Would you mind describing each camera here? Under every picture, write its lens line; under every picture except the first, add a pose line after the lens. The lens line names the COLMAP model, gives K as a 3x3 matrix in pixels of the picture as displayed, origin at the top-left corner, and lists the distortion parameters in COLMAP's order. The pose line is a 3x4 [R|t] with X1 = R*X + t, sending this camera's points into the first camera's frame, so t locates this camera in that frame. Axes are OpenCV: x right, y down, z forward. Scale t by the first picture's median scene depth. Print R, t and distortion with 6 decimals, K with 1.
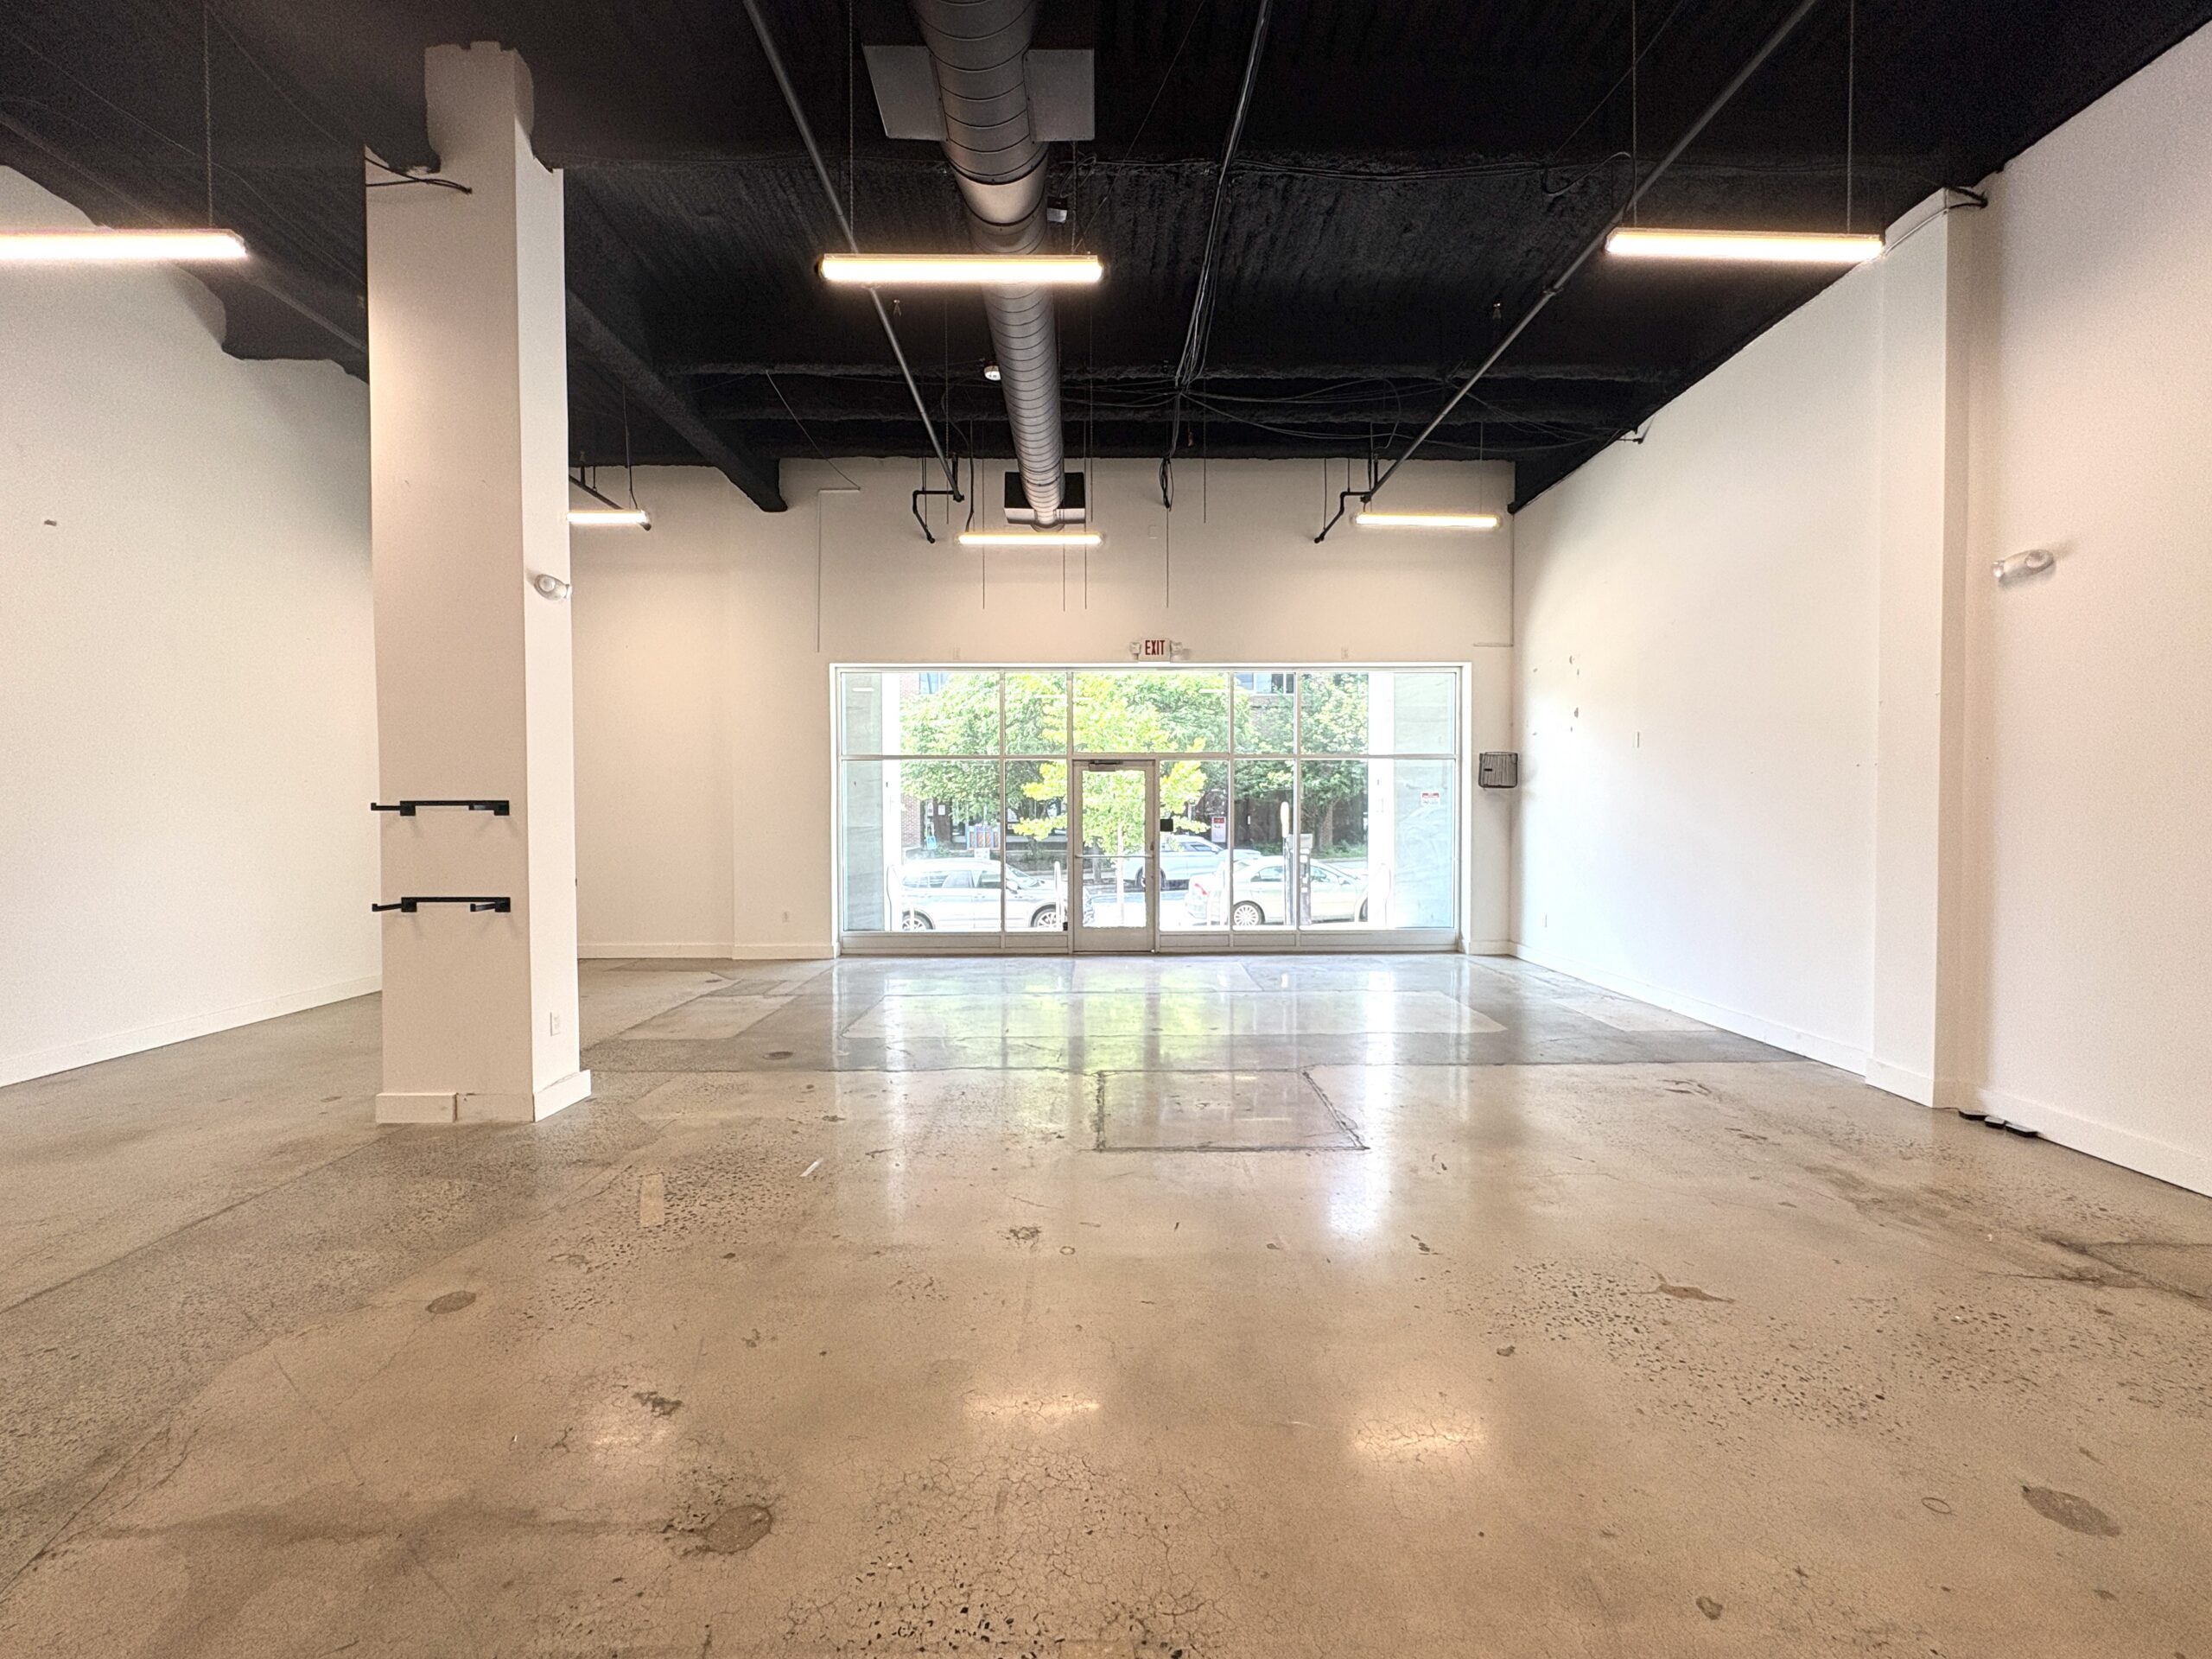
lens RADIAL K [[879.0, 0, 1106.3], [0, 879.0, 828.5], [0, 0, 1]] dist [0.003426, 0.000314]
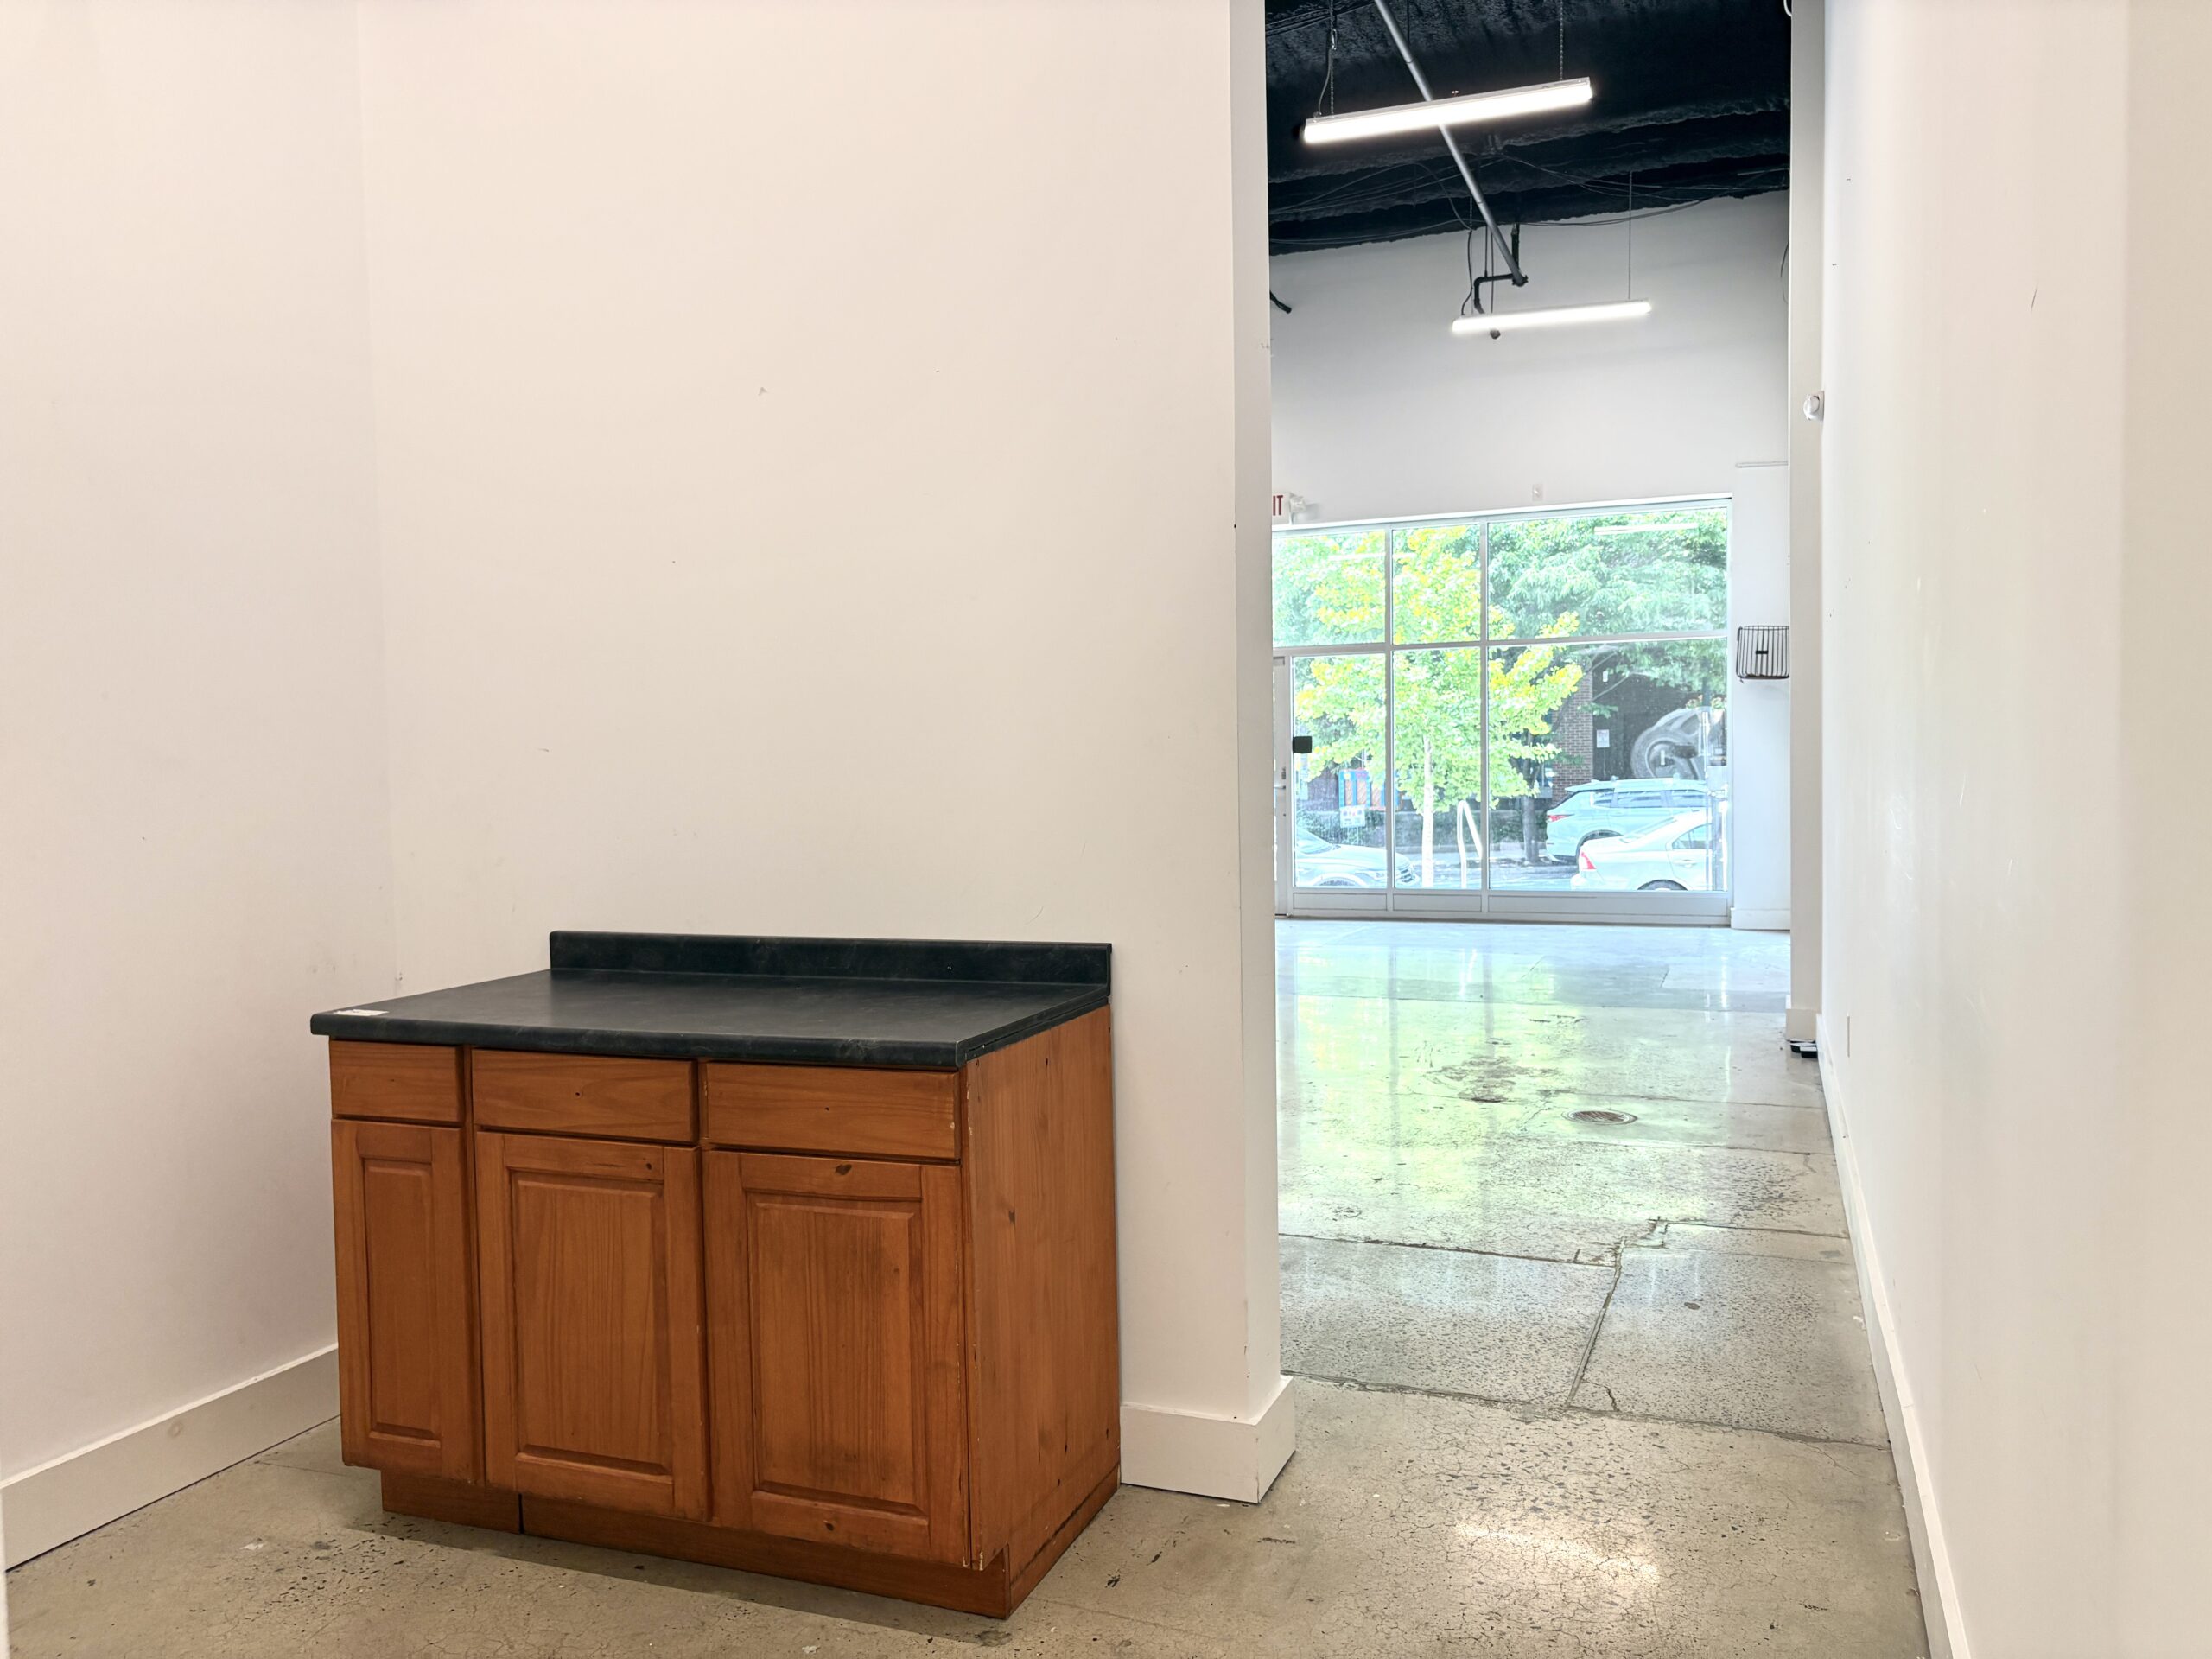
lens RADIAL K [[1663.1, 0, 1100.2], [0, 1663.1, 829.7], [0, 0, 1]] dist [0.049269, -0.043938]
pose [[0.931719, 0.001328, -0.363178, 0.540005], [0.008493, 0.999640, 0.025444, 0.039389], [0.363081, -0.026791, 0.931372, -0.464817]]
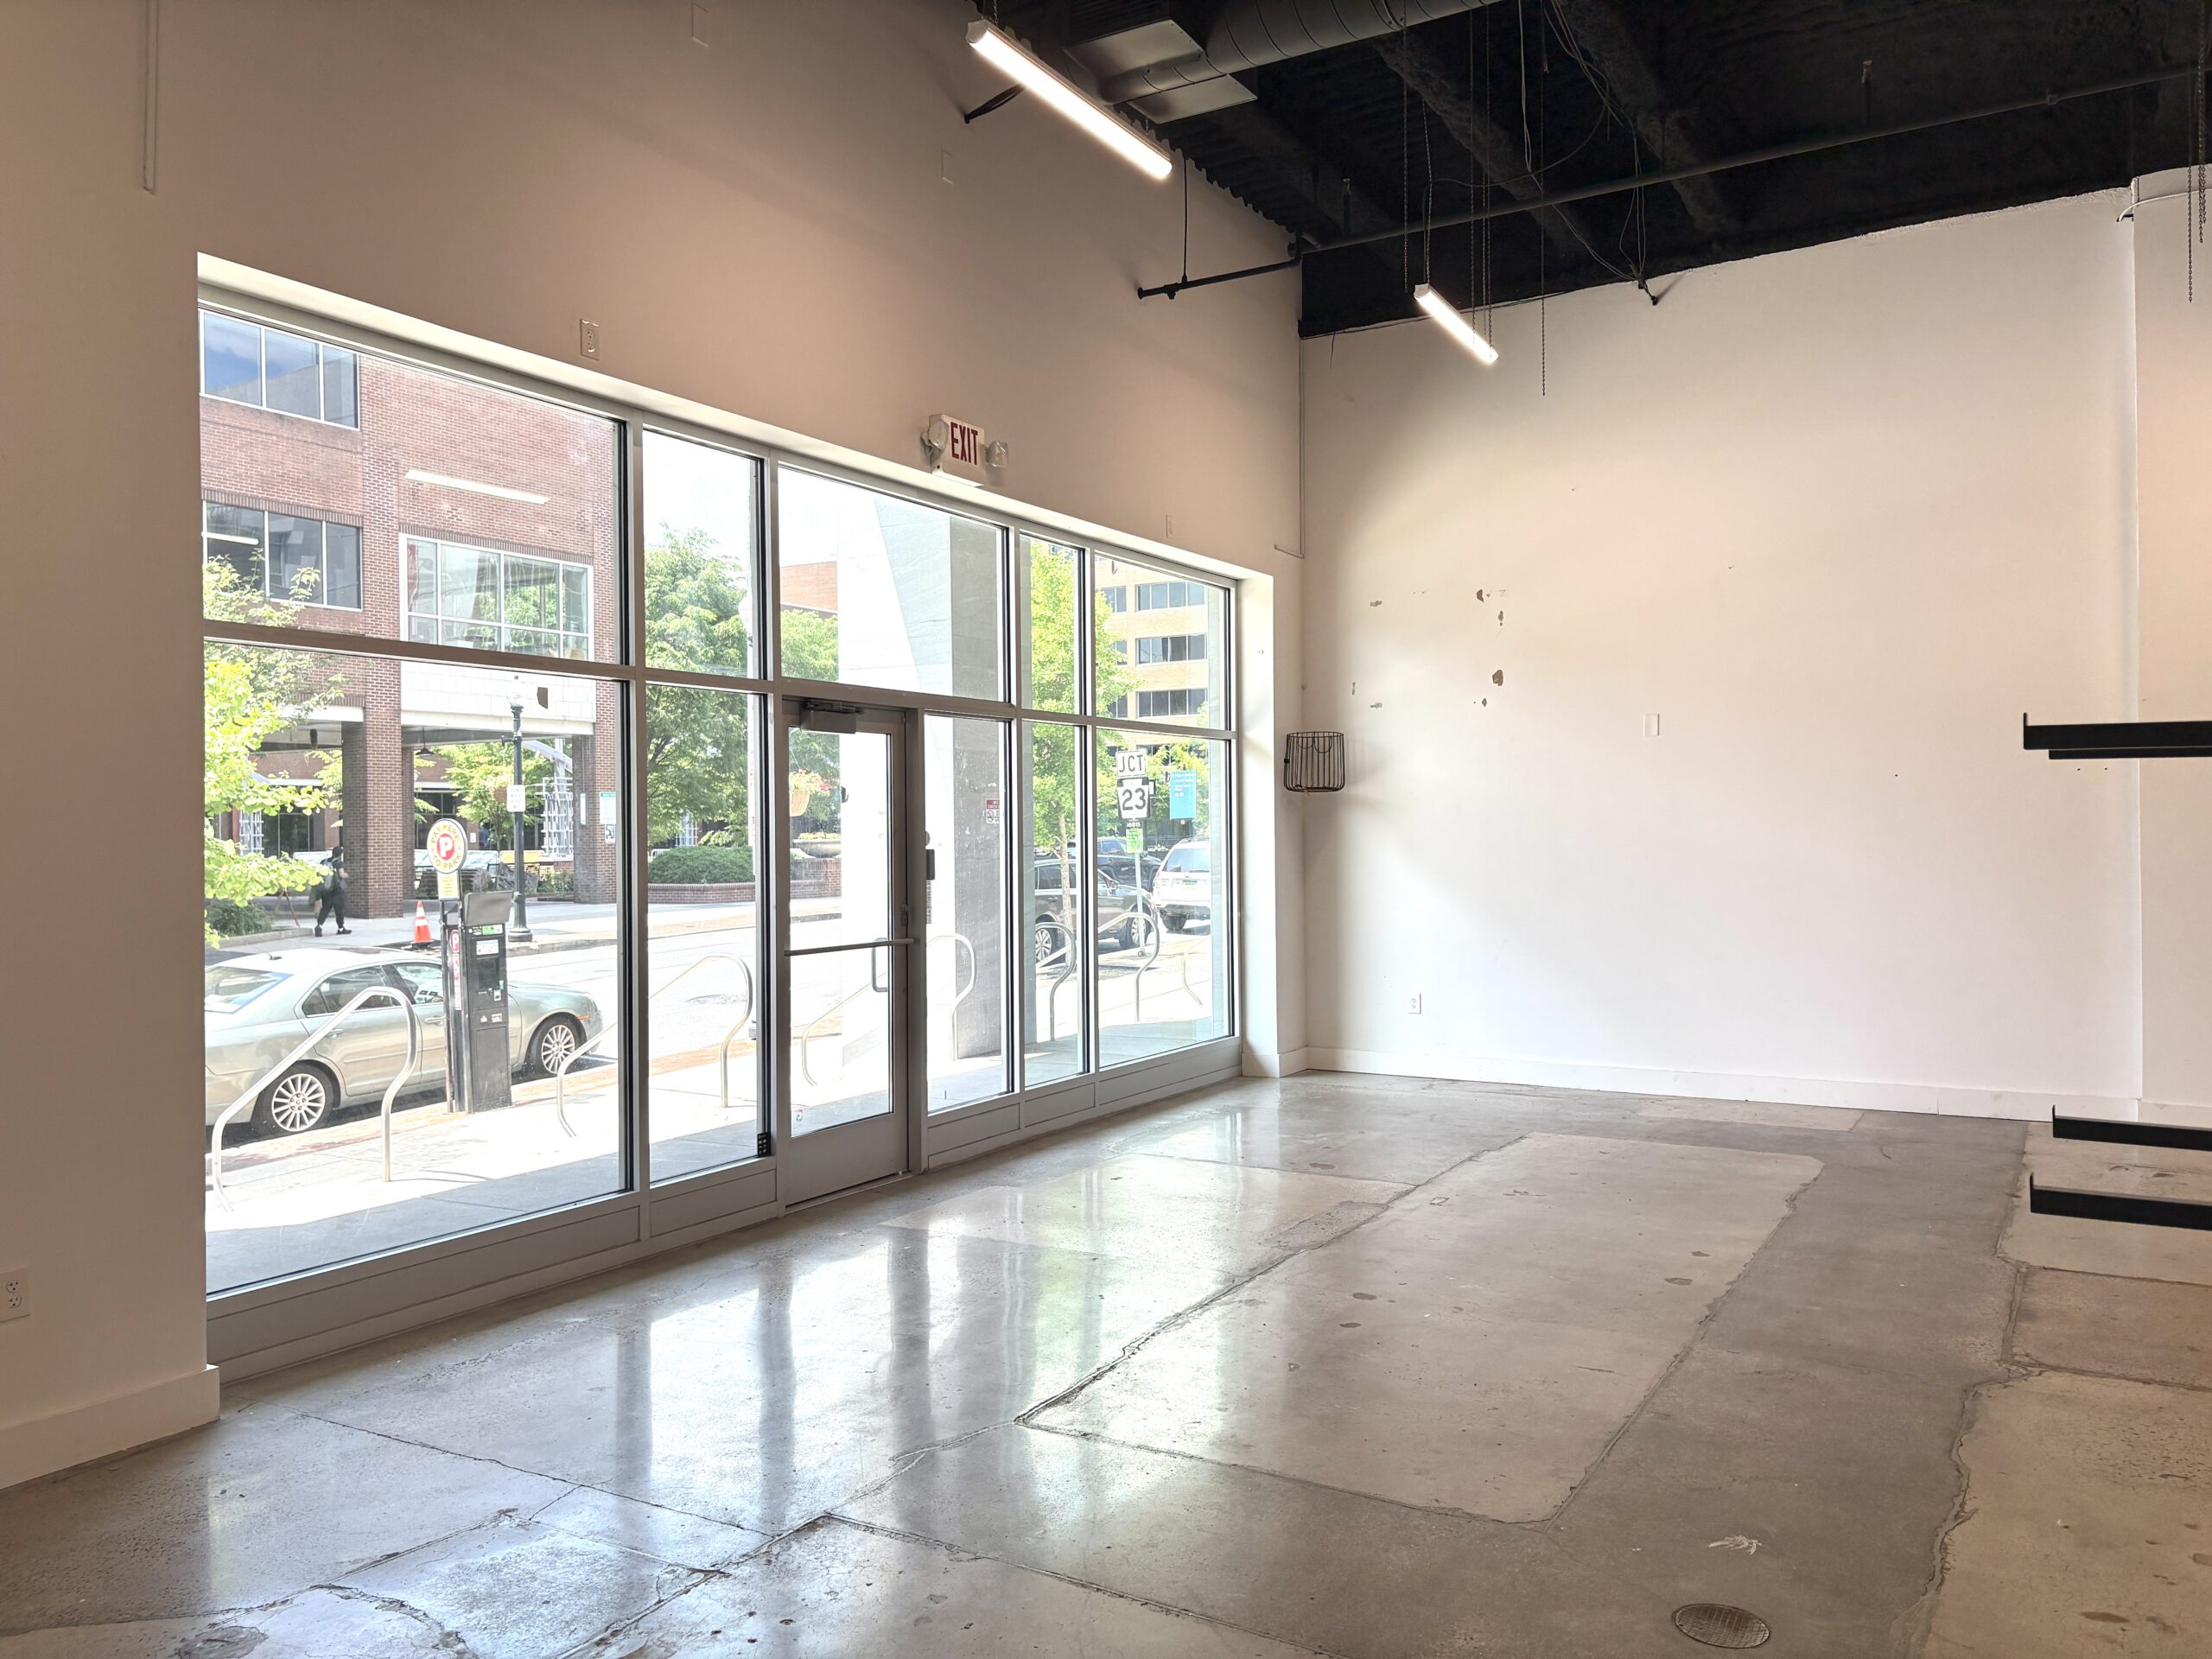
lens RADIAL K [[1663.1, 0, 1117.1], [0, 1663.1, 829.3], [0, 0, 1]] dist [0.049269, -0.043938]
pose [[0.517637, -0.001165, 0.855599, -0.732659], [0.027018, 0.999523, -0.014985, -0.008391], [-0.855173, 0.030873, 0.517422, 0.655991]]
